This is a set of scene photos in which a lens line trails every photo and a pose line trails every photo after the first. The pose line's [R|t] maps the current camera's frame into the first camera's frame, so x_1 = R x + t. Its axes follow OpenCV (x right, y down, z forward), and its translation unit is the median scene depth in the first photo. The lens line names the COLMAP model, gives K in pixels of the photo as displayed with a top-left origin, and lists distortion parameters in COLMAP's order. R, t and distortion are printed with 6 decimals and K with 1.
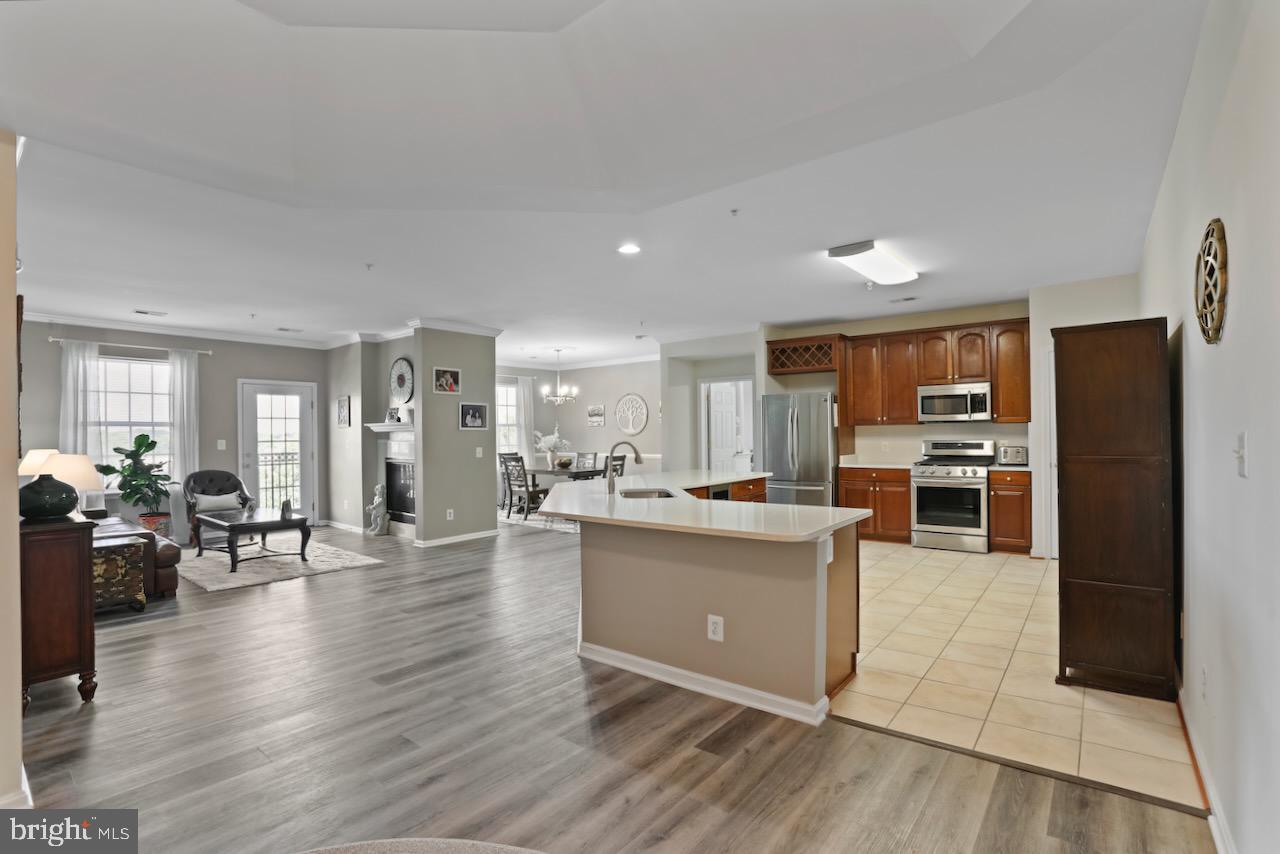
lens RADIAL K [[597.4, 0, 637.0], [0, 597.4, 430.2], [0, 0, 1]] dist [-0.060871, 0.022725]
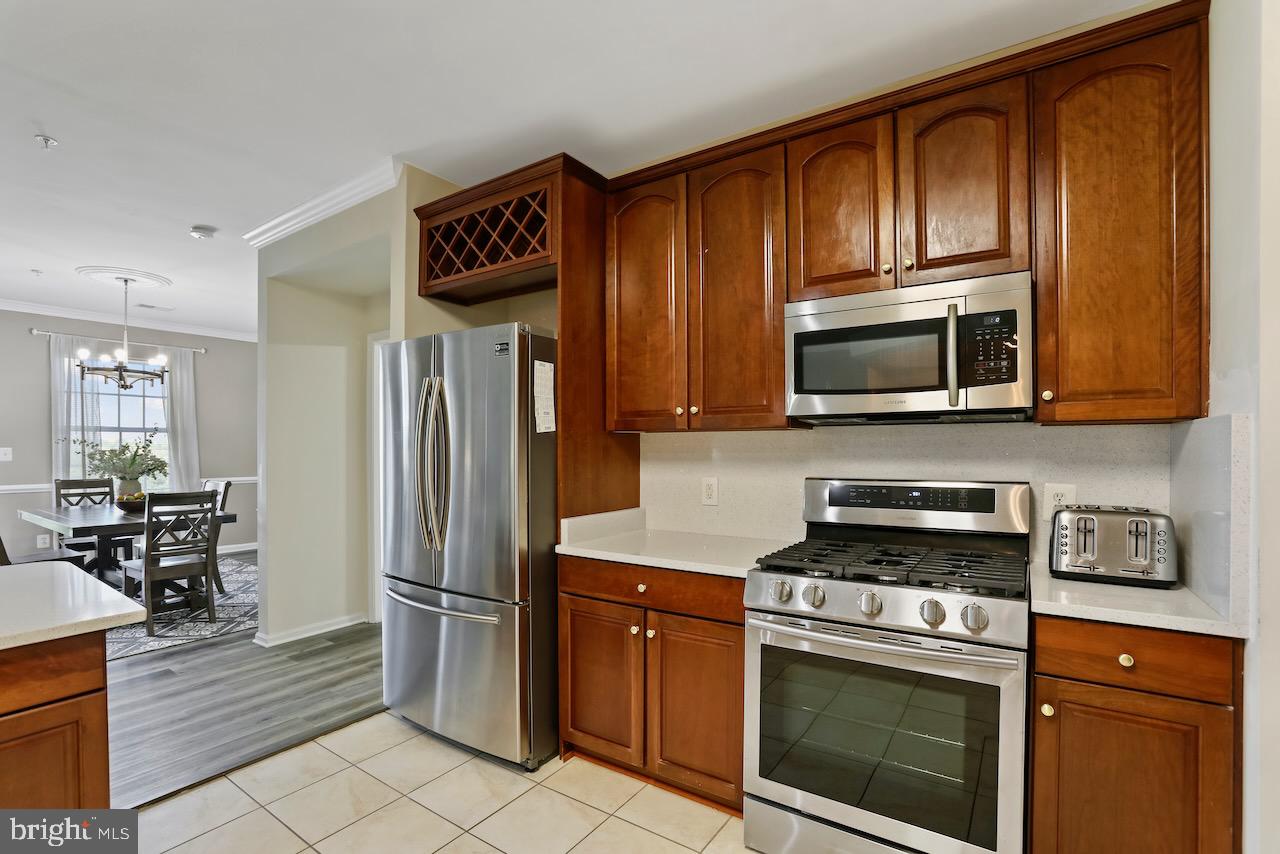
lens RADIAL K [[597.4, 0, 622.6], [0, 597.4, 446.7], [0, 0, 1]] dist [-0.060871, 0.022725]
pose [[0.998320, 0.011252, 0.056830, 0.362755], [-0.011533, 0.999923, 0.004603, 0.000156], [-0.056773, -0.005251, 0.998373, 0.672244]]
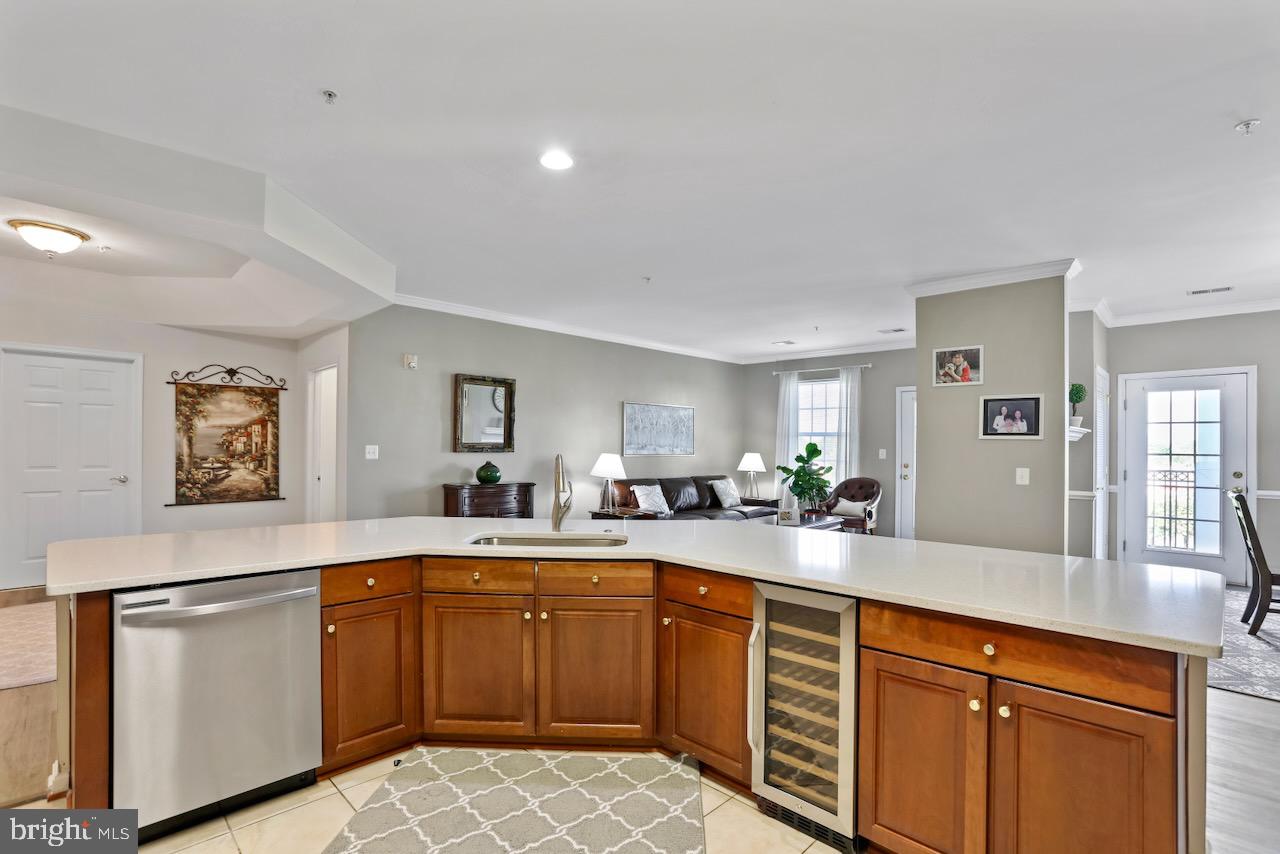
lens RADIAL K [[597.4, 0, 645.5], [0, 597.4, 442.9], [0, 0, 1]] dist [-0.060871, 0.022725]
pose [[-0.096111, 0.004960, -0.995358, 0.394675], [-0.002027, 0.999985, 0.005179, 0.001390], [0.995369, 0.002516, -0.096099, 0.738229]]
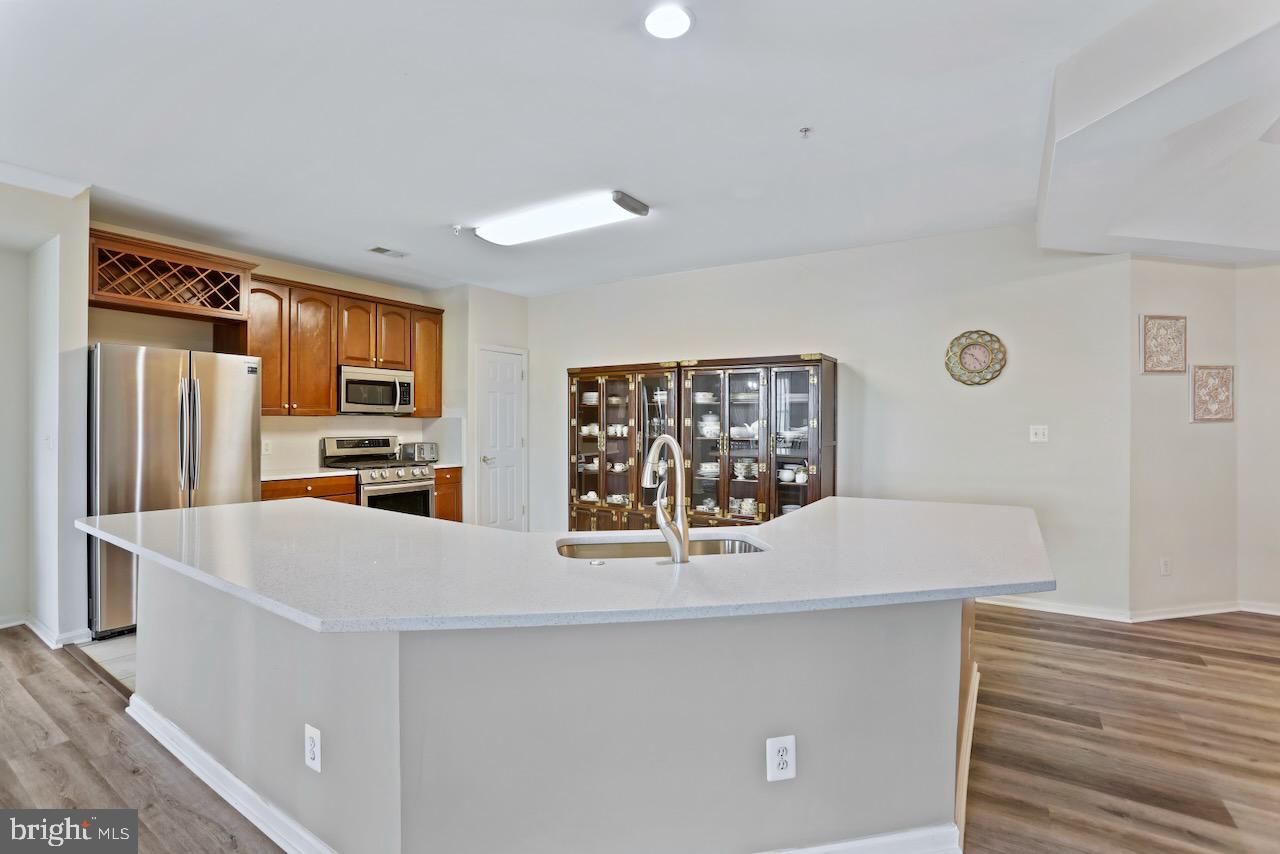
lens RADIAL K [[579.6, 0, 630.4], [0, 579.6, 425.2], [0, 0, 1]] dist [-0.019503, 0.002738]
pose [[-0.092416, 0.011758, 0.995651, -0.289109], [-0.002861, 0.999923, -0.012074, 0.009799], [-0.995716, -0.003964, -0.092376, 0.677058]]
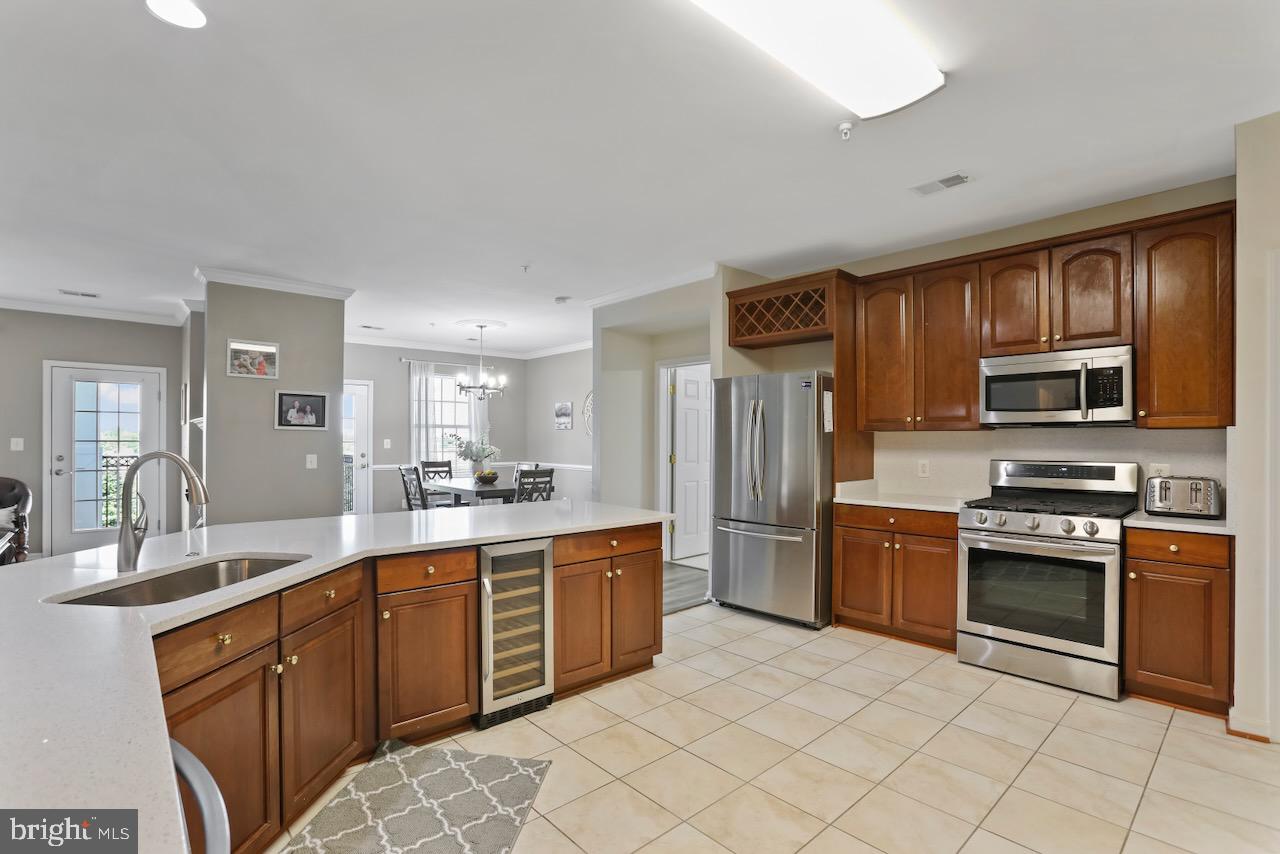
lens RADIAL K [[597.4, 0, 627.9], [0, 597.4, 437.4], [0, 0, 1]] dist [-0.060871, 0.022725]
pose [[0.985465, 0.015879, -0.169133, 0.244155], [-0.015673, 0.999874, 0.002555, 0.000846], [0.169152, 0.000133, 0.985590, 0.408489]]
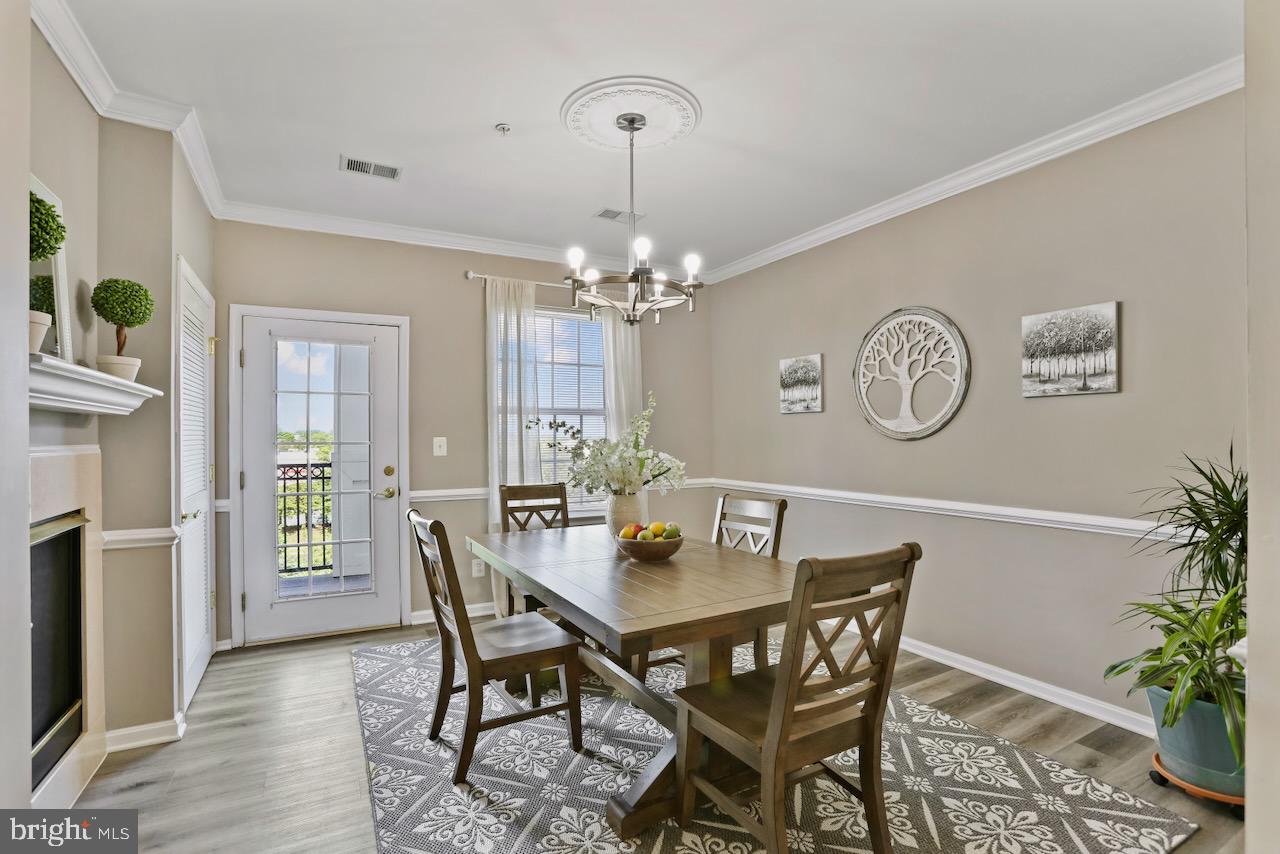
lens RADIAL K [[597.4, 0, 633.3], [0, 597.4, 432.4], [0, 0, 1]] dist [-0.060871, 0.022725]
pose [[0.922261, -0.000727, -0.386567, -0.037112], [-0.002536, 0.999965, -0.007931, 0.013174], [0.386559, 0.008295, 0.922227, 1.042130]]
